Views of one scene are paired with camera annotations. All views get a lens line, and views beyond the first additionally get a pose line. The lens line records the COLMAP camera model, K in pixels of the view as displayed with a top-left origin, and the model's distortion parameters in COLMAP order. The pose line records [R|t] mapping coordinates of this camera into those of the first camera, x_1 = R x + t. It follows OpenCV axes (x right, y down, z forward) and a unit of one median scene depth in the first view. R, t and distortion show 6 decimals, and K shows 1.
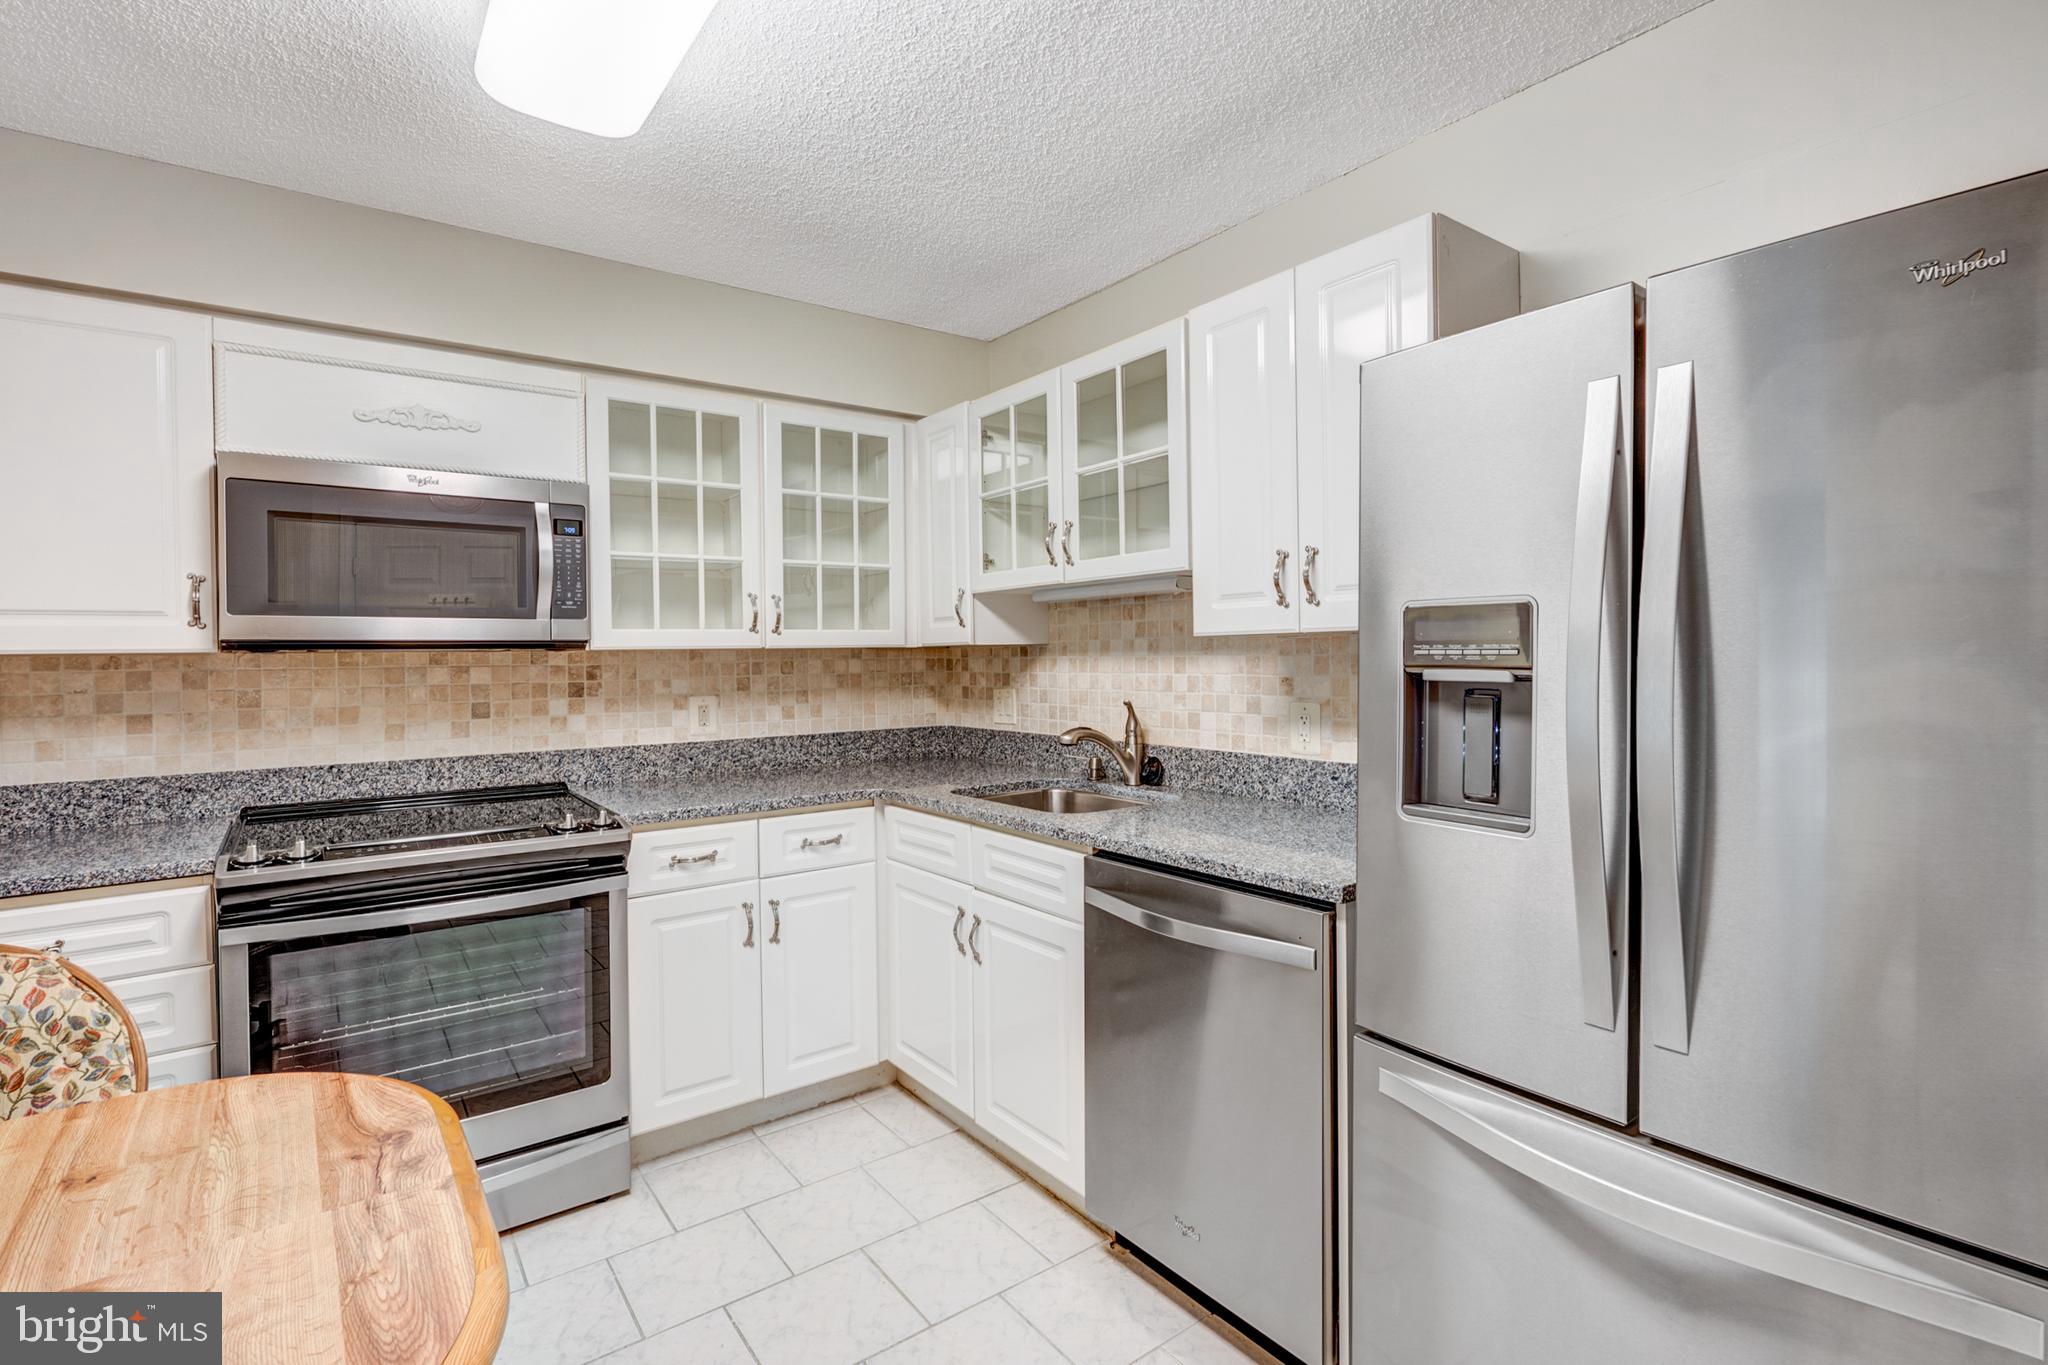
lens RADIAL K [[945.7, 0, 1018.5], [0, 945.7, 675.9], [0, 0, 1]] dist [-0.005945, -0.000029]
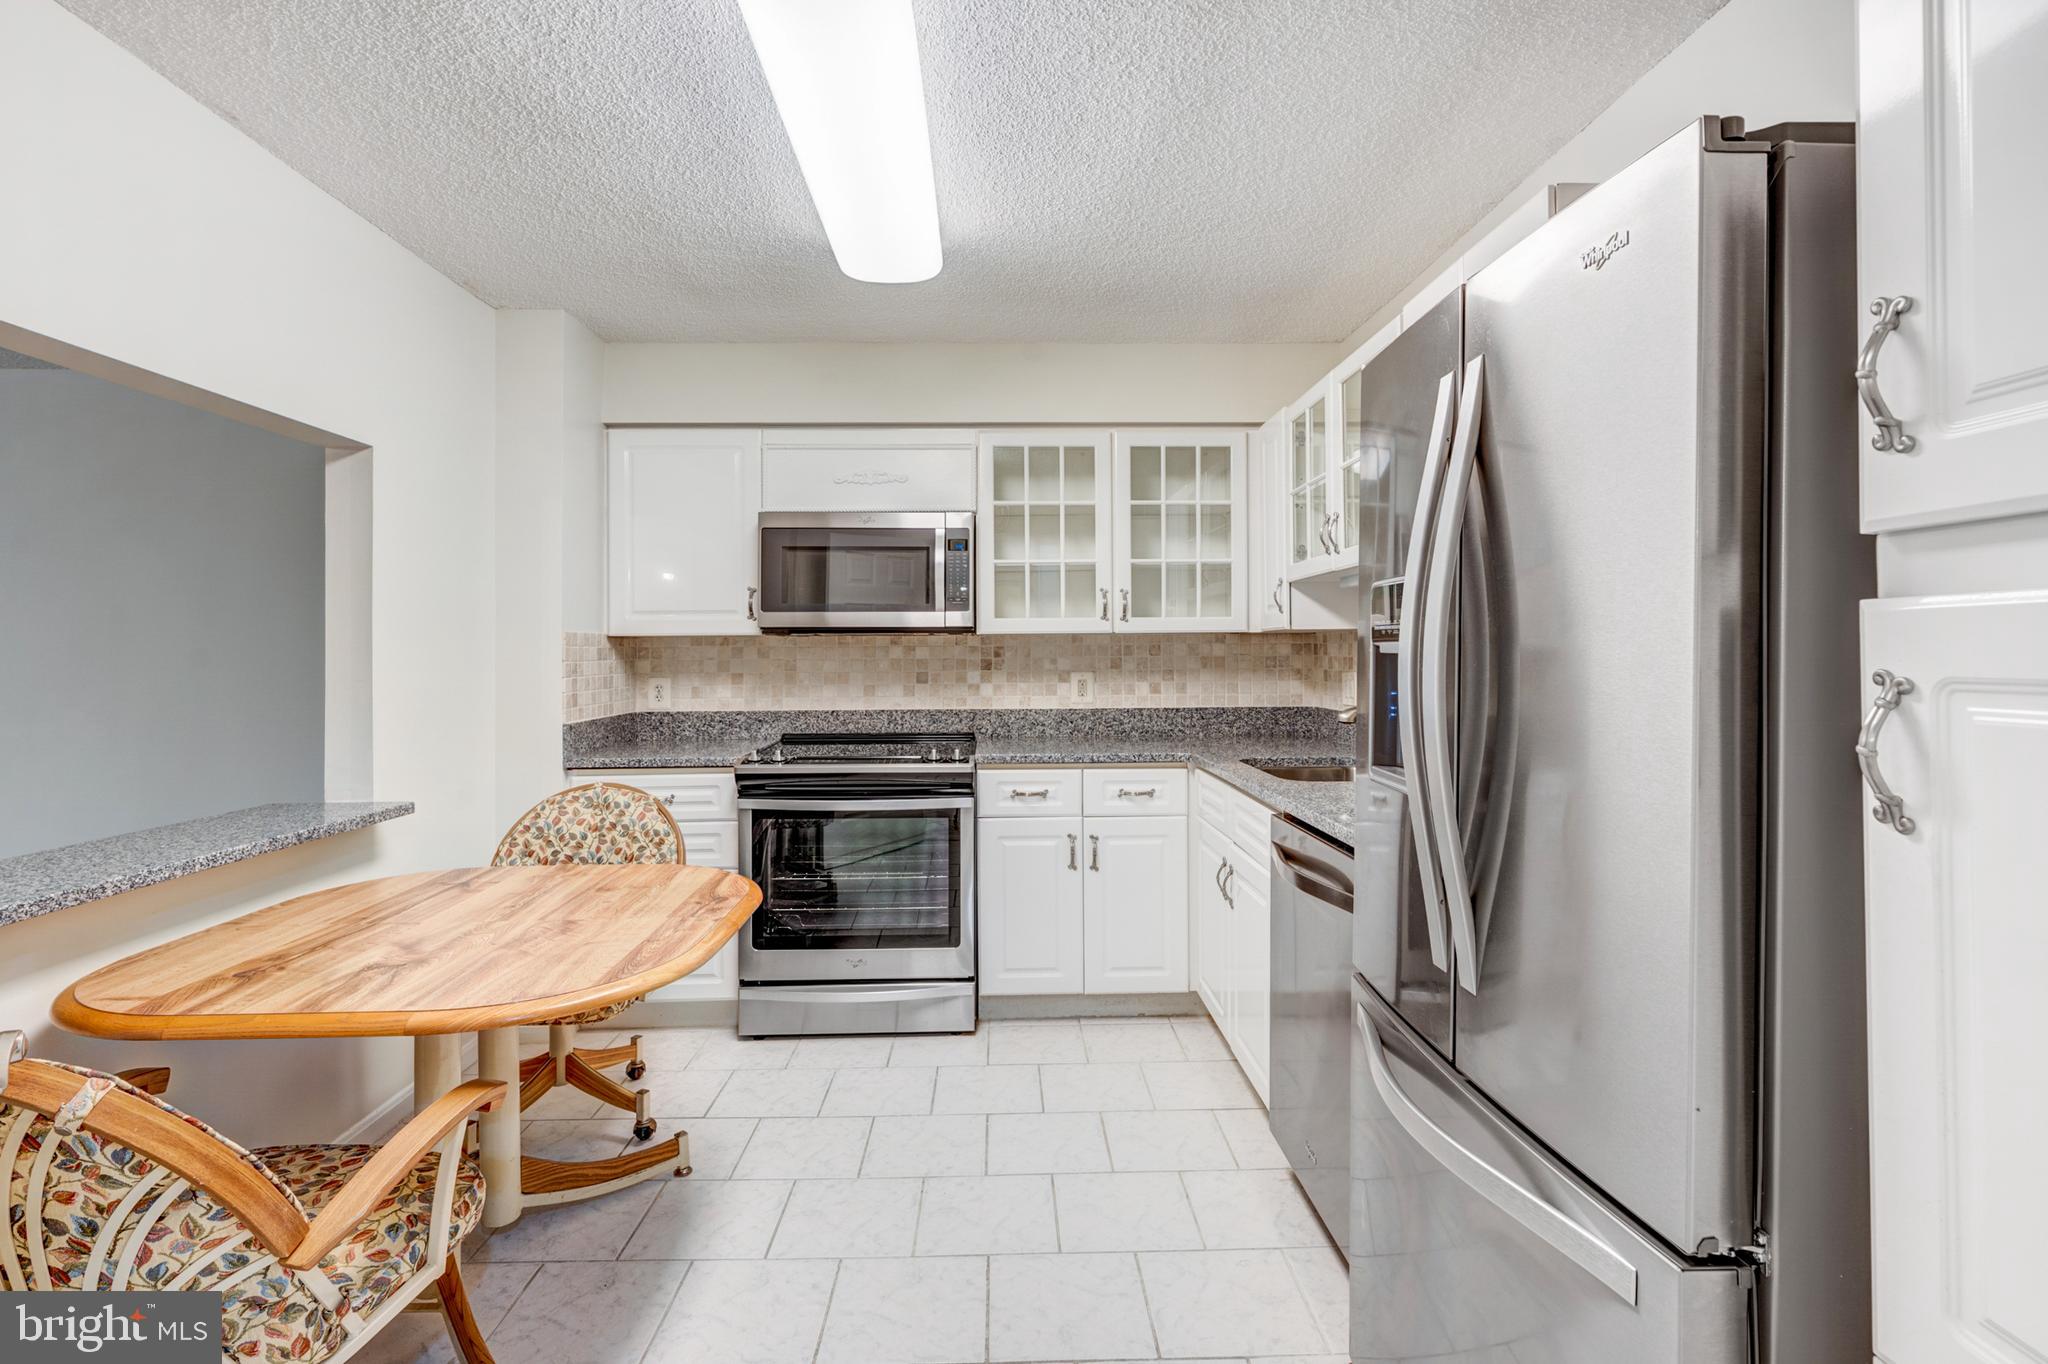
lens RADIAL K [[945.7, 0, 1033.0], [0, 945.7, 663.8], [0, 0, 1]] dist [-0.005945, -0.000029]
pose [[0.828871, 0.014781, -0.559244, 0.359162], [-0.016904, 0.999856, 0.001372, 0.011678], [0.559184, 0.008316, 0.829002, -0.072406]]
